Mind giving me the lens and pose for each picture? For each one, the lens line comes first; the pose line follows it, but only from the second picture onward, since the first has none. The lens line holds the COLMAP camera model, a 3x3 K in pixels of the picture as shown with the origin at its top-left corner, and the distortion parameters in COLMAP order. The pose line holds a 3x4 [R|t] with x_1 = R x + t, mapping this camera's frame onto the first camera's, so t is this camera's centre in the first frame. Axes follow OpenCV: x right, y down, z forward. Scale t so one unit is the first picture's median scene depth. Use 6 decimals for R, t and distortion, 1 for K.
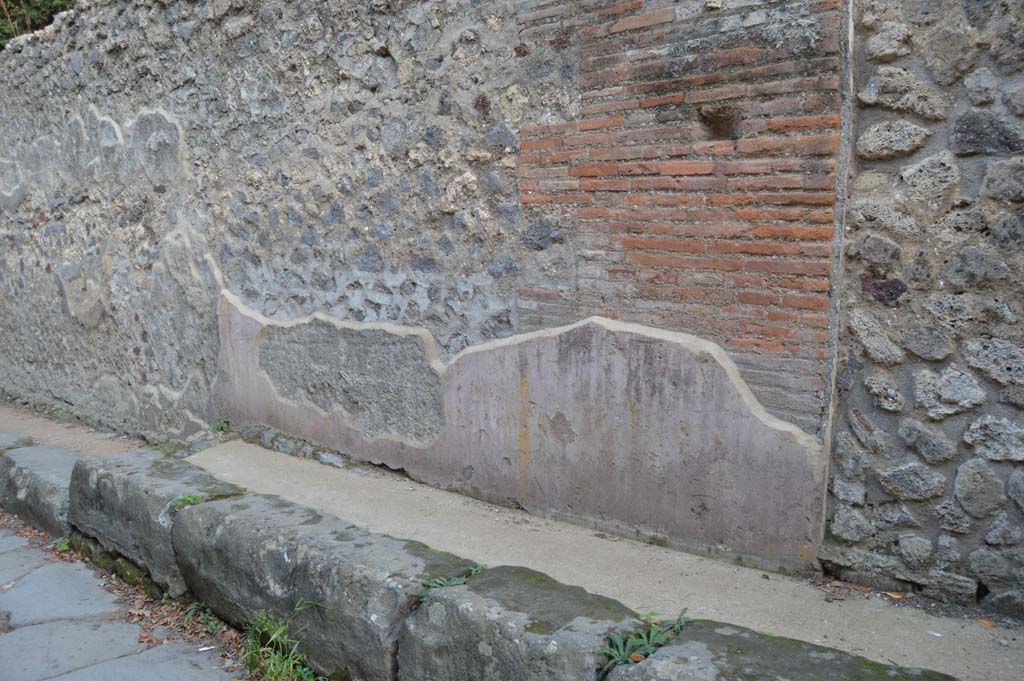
lens RADIAL K [[805.8, 0, 512.0], [0, 805.8, 340.5], [0, 0, 1]] dist [-0.092427, 0.036778]
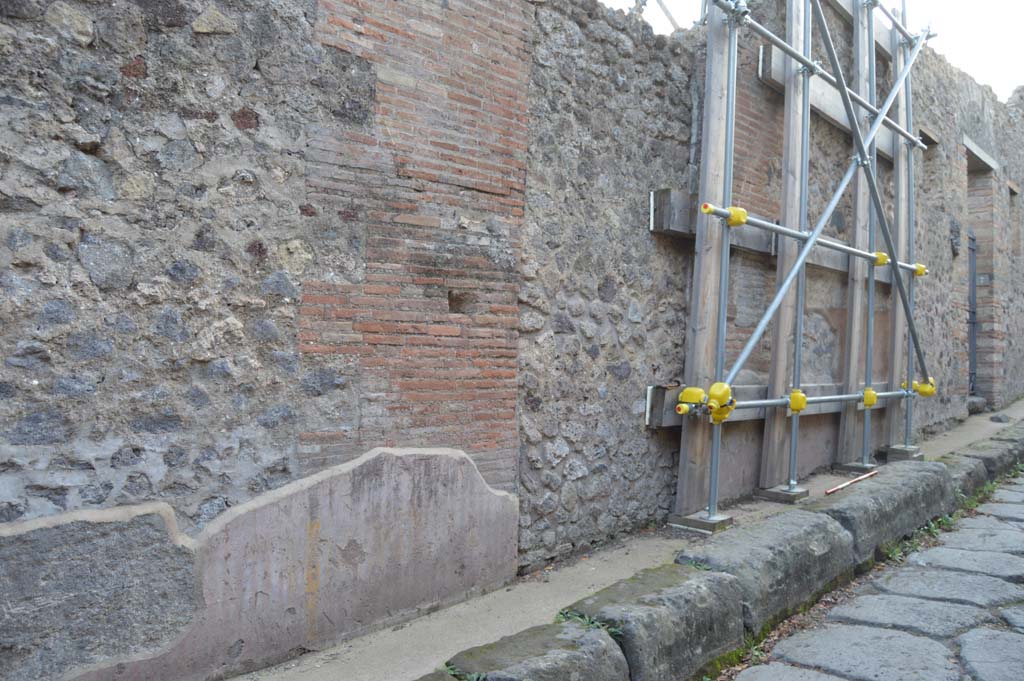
lens RADIAL K [[805.8, 0, 512.0], [0, 805.8, 340.5], [0, 0, 1]] dist [-0.092427, 0.036778]
pose [[0.055393, 0.001219, 0.998464, -1.007966], [0.125464, 0.992065, -0.008172, -0.143612], [-0.990551, 0.125724, 0.054800, 0.671405]]
